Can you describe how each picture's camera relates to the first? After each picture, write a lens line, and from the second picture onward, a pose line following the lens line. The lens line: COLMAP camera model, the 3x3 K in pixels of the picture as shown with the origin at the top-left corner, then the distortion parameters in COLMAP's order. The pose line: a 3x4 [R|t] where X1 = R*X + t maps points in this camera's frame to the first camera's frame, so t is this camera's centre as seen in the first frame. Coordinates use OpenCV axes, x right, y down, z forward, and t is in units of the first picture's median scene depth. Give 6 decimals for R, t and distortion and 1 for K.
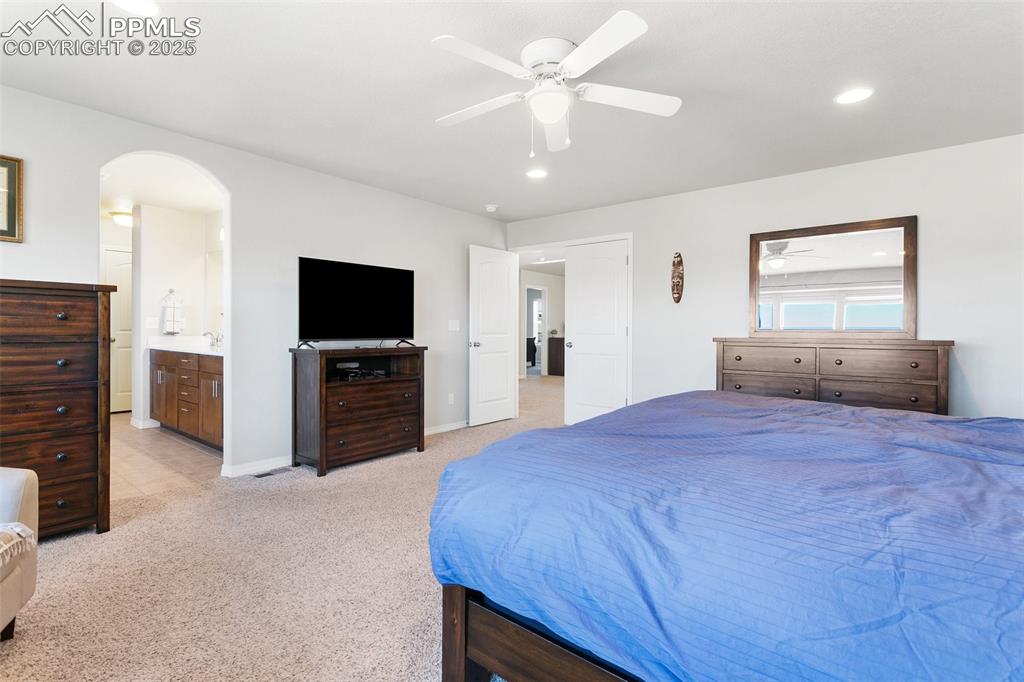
lens RADIAL K [[484.6, 0, 506.7], [0, 484.6, 330.4], [0, 0, 1]] dist [0.004283, 0.001517]
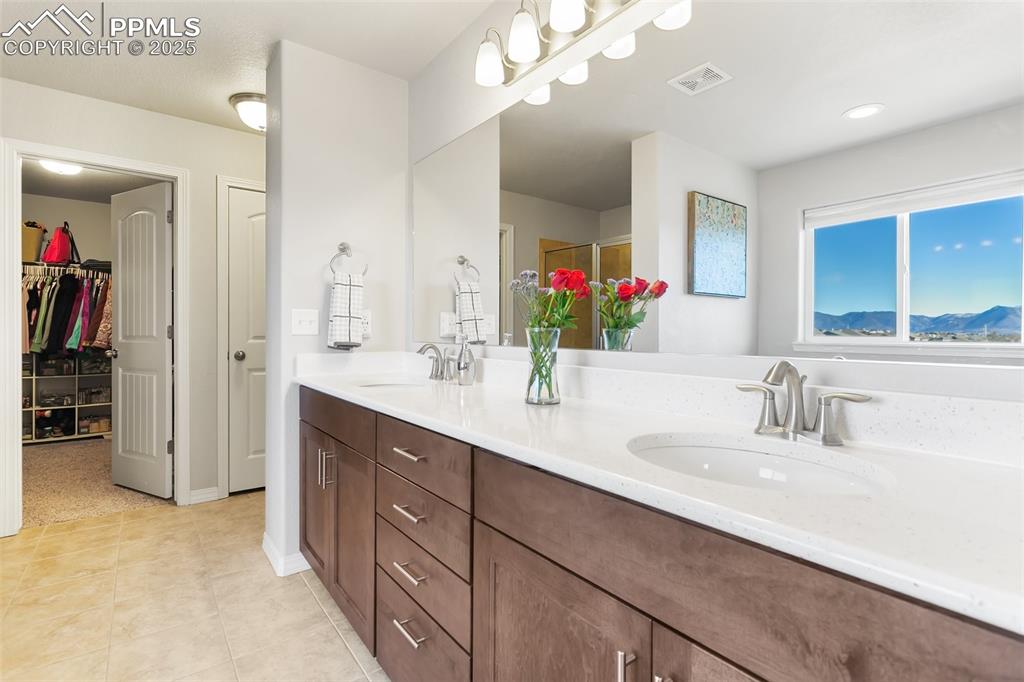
lens RADIAL K [[484.6, 0, 506.7], [0, 484.6, 330.4], [0, 0, 1]] dist [0.004283, 0.001517]
pose [[0.974607, -0.004609, -0.223873, -0.462227], [0.004111, 0.999988, -0.002689, -0.006002], [0.223883, 0.001700, 0.974615, 0.627219]]
